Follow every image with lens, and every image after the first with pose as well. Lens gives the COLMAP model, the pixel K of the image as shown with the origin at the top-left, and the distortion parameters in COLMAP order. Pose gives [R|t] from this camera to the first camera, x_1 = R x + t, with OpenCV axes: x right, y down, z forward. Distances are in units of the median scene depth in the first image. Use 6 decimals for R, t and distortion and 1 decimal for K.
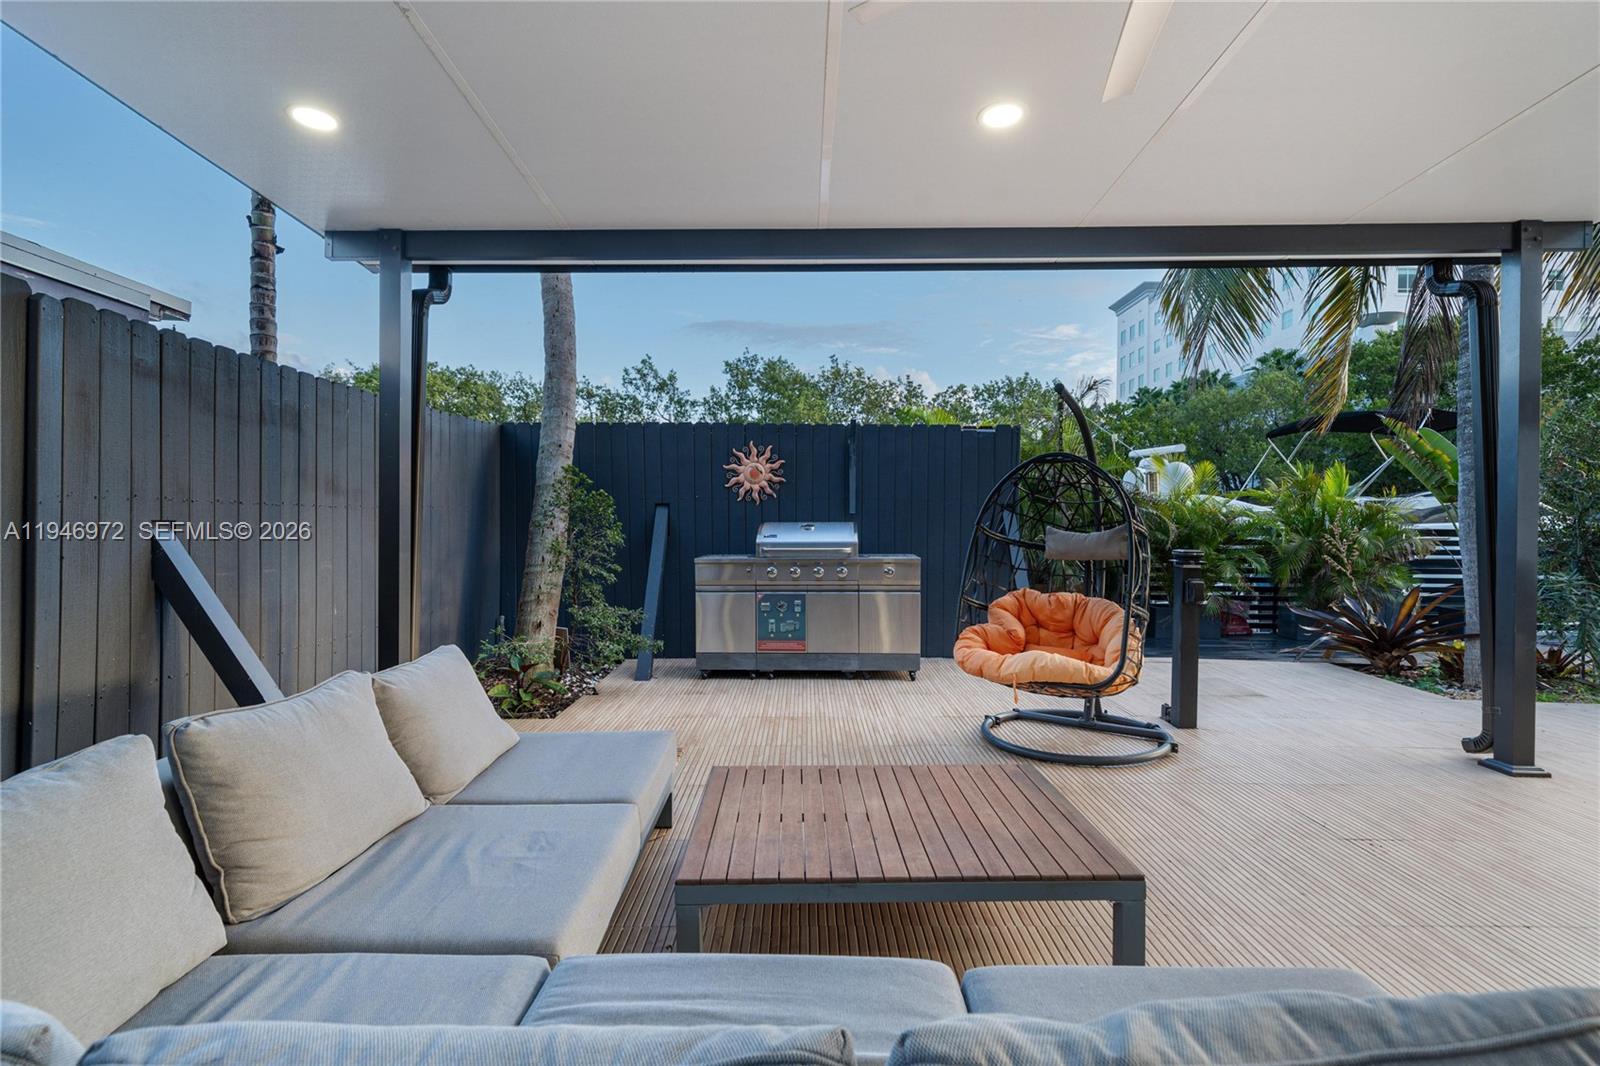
lens RADIAL K [[752.5, 0, 799.2], [0, 752.5, 538.0], [0, 0, 1]] dist [0.004928, 0.000609]
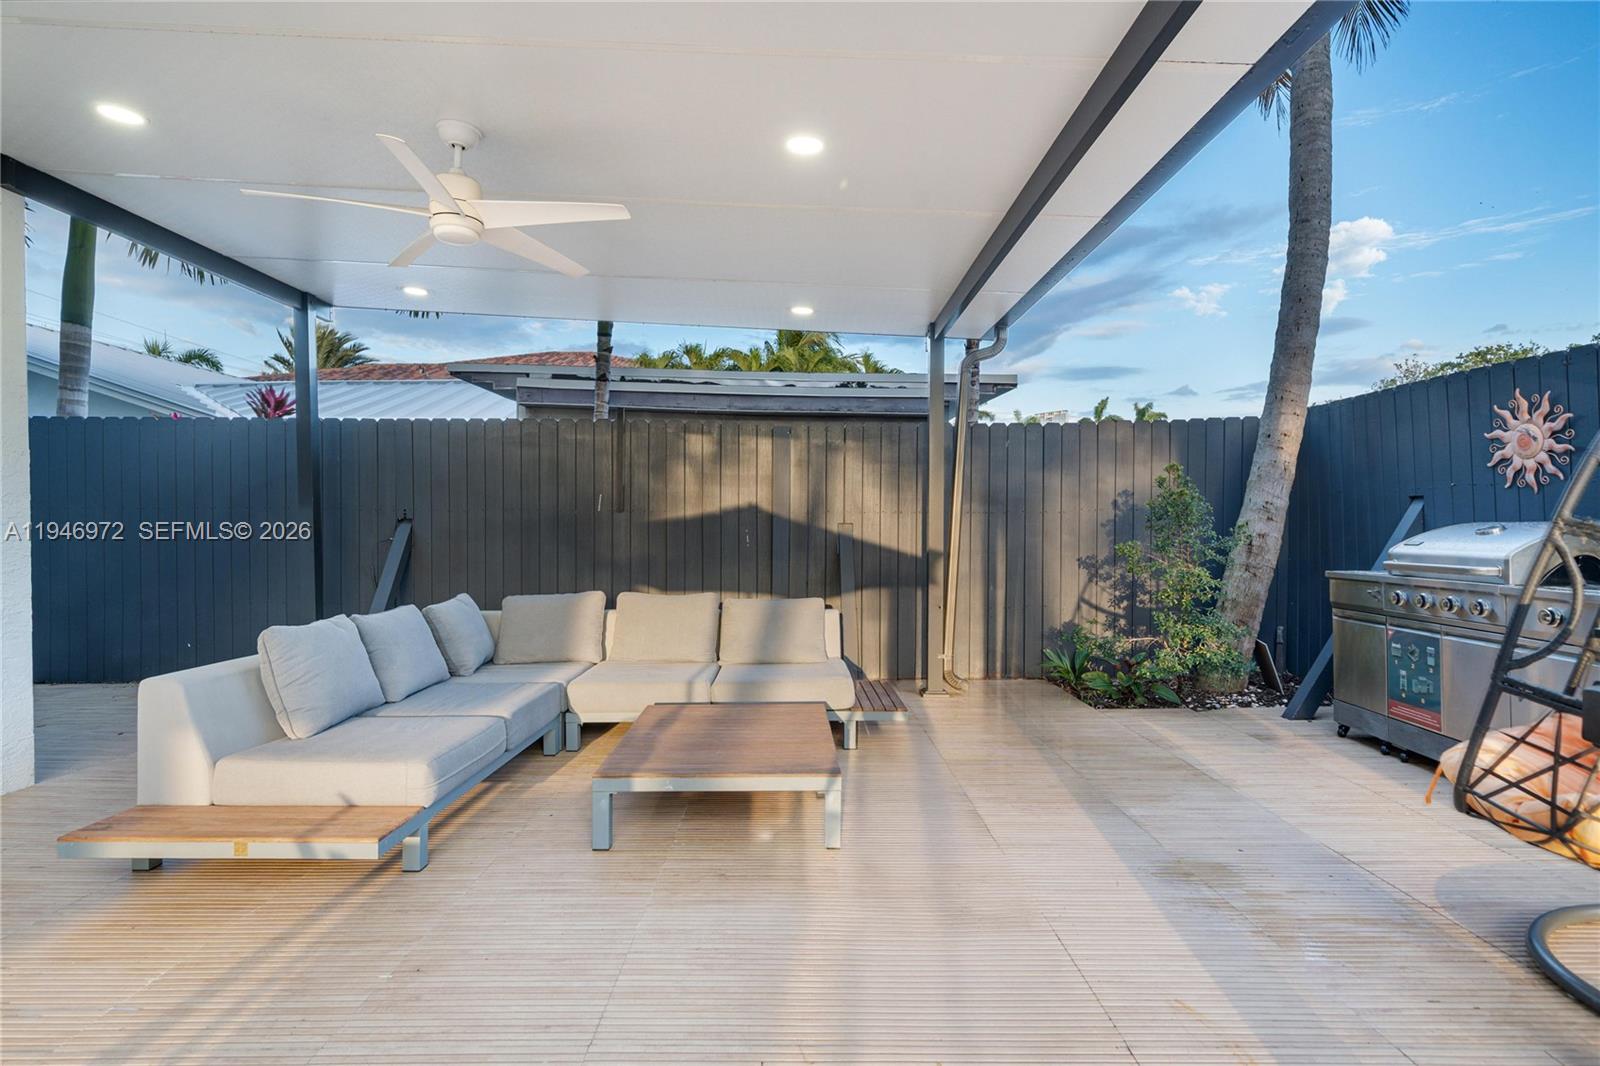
lens RADIAL K [[851.3, 0, 800.0], [0, 851.3, 533.0], [0, 0, 1]] dist [-0.000109, -0.000005]
pose [[0.009197, 0.009410, -0.999913, 0.699280], [-0.019772, 0.999762, 0.009227, -0.008032], [0.999762, 0.019685, 0.009381, 0.464666]]
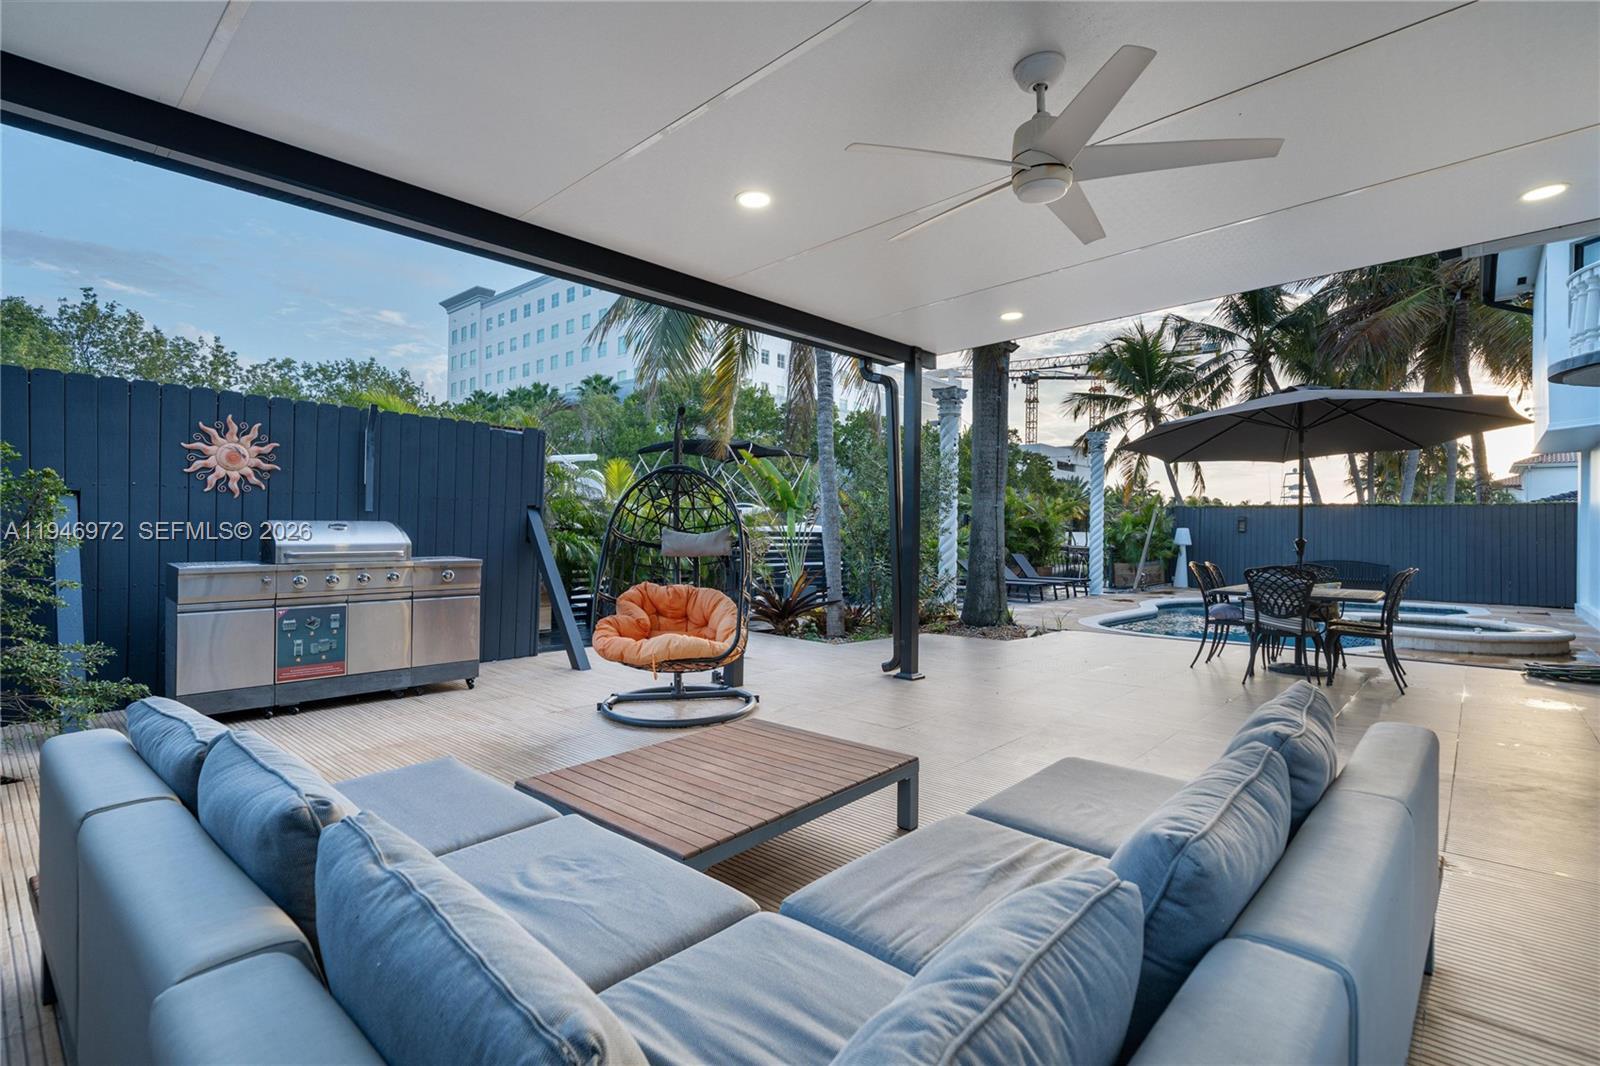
lens RADIAL K [[752.5, 0, 799.2], [0, 752.5, 538.0], [0, 0, 1]] dist [0.004928, 0.000609]
pose [[0.668469, -0.004276, 0.743728, -0.280116], [0.005234, 0.999986, 0.001044, -0.000090], [-0.743722, 0.003195, 0.668481, 0.051743]]
